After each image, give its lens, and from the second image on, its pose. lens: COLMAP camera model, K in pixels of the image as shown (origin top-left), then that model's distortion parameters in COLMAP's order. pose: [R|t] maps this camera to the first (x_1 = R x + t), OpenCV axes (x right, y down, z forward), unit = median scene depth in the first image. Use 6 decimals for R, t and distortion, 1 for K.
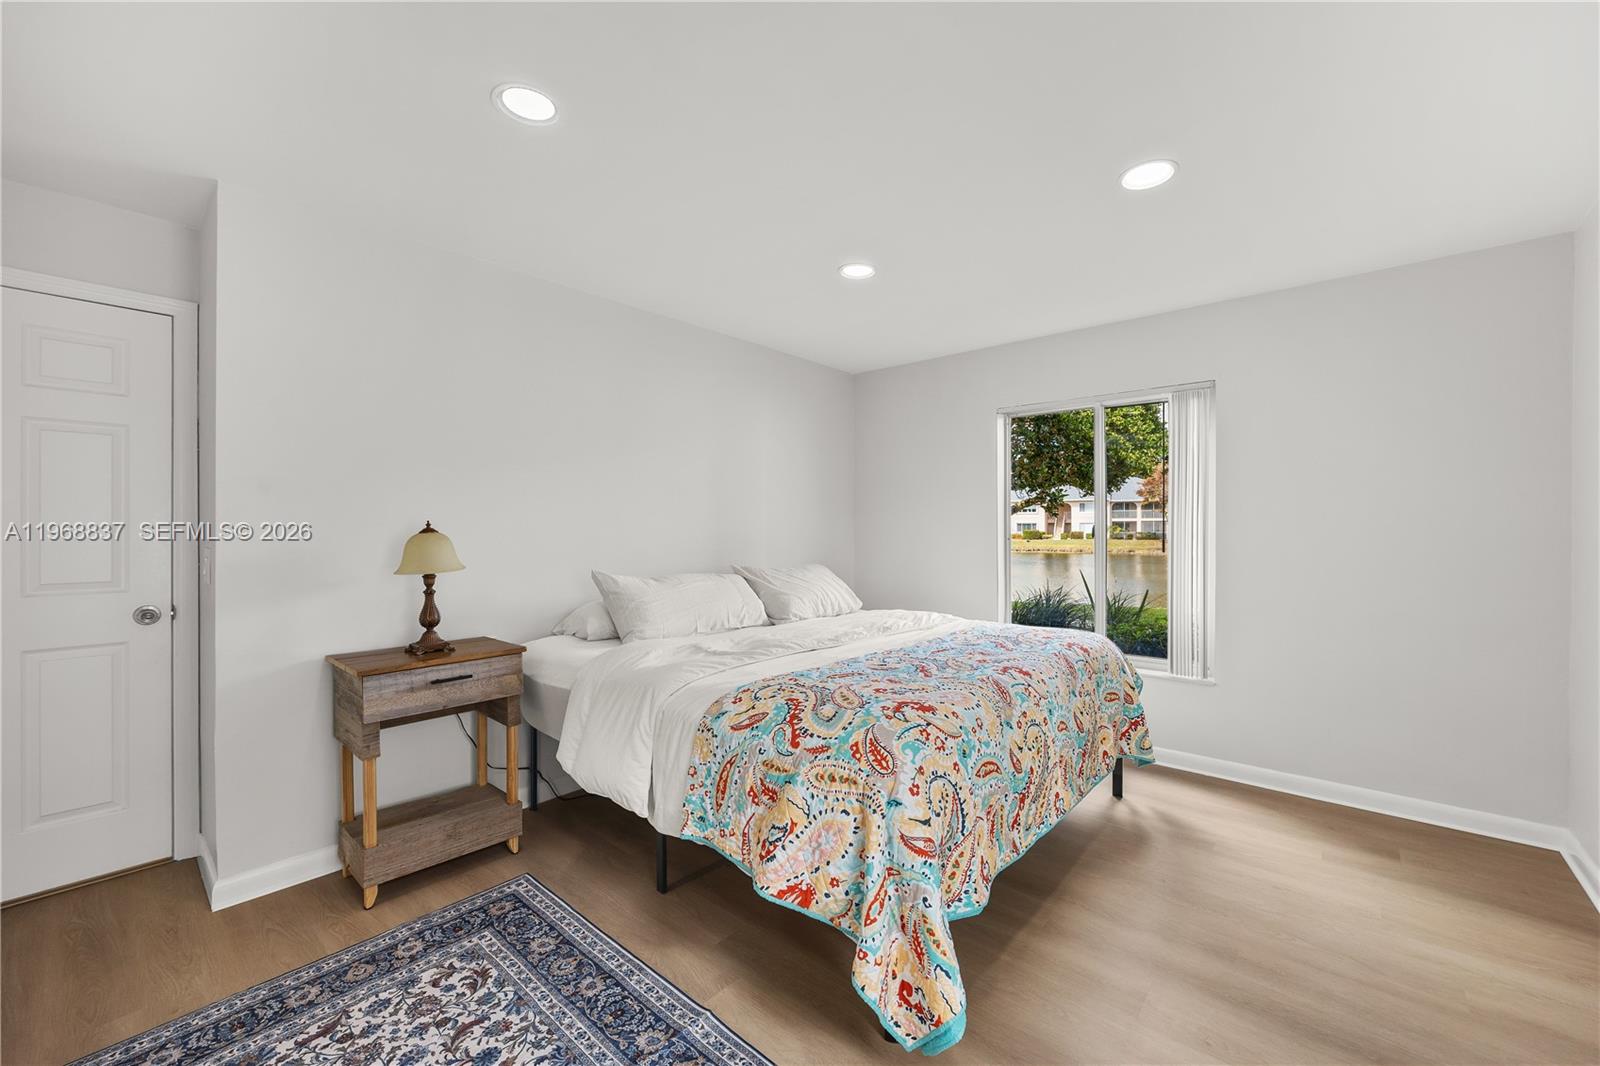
lens RADIAL K [[631.4, 0, 795.5], [0, 631.4, 526.3], [0, 0, 1]] dist [-0.002002, -0.000145]
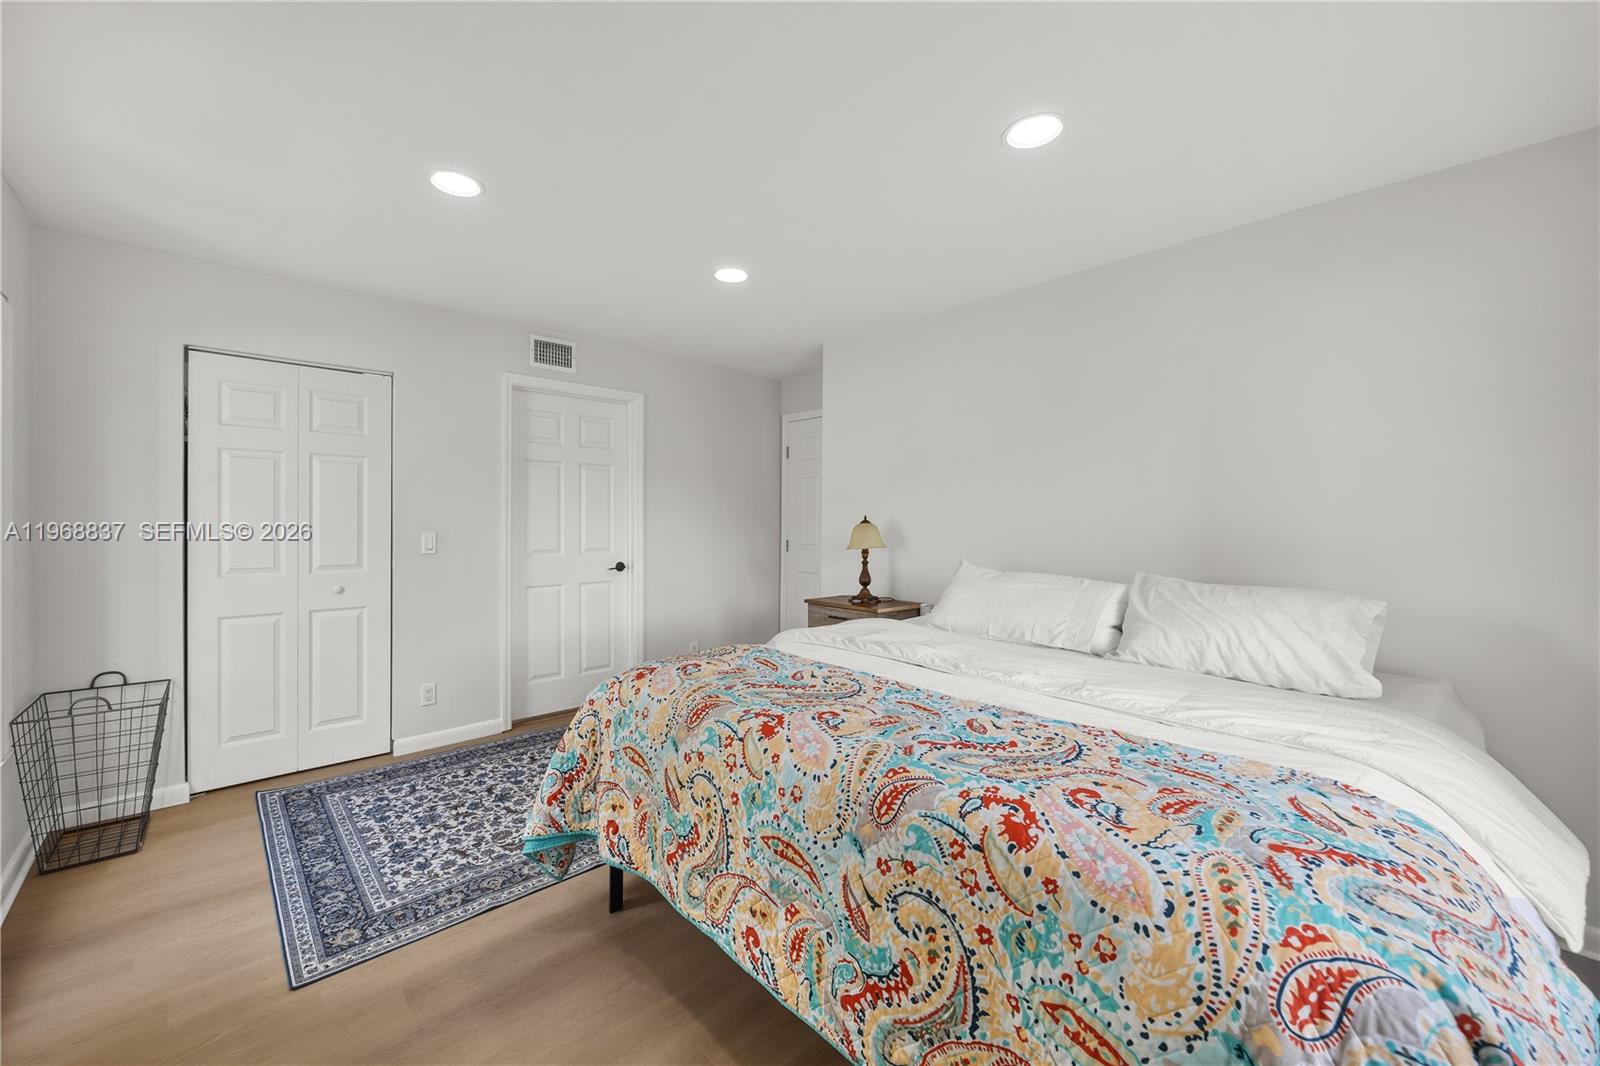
lens RADIAL K [[605.4, 0, 781.2], [0, 605.4, 534.4], [0, 0, 1]] dist [-0.001476, -0.000152]
pose [[-0.104678, 0.018435, -0.994335, 1.094159], [0.006180, 0.999821, 0.017886, 0.013044], [0.994487, -0.004273, -0.104773, 1.185518]]
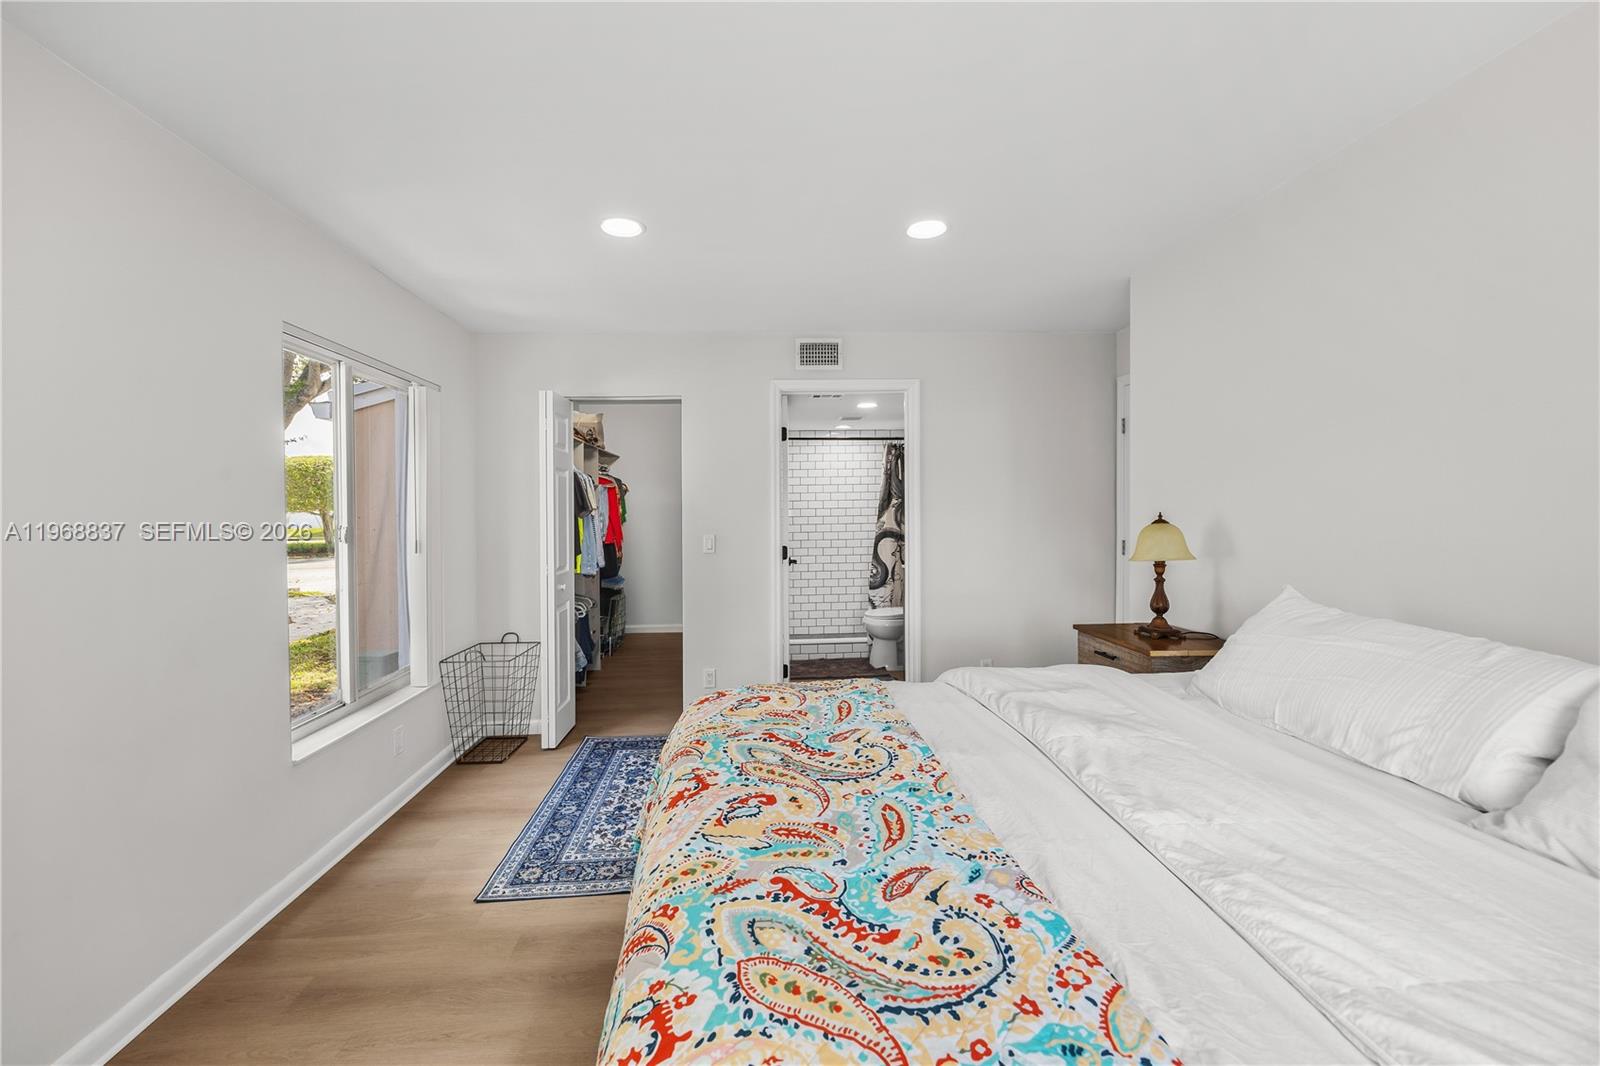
lens RADIAL K [[631.4, 0, 795.5], [0, 631.4, 526.3], [0, 0, 1]] dist [-0.002002, -0.000145]
pose [[-0.693809, 0.025629, -0.719703, 0.741832], [0.021578, 0.999658, 0.014796, -0.017257], [0.719836, -0.005264, -0.694124, 1.610492]]
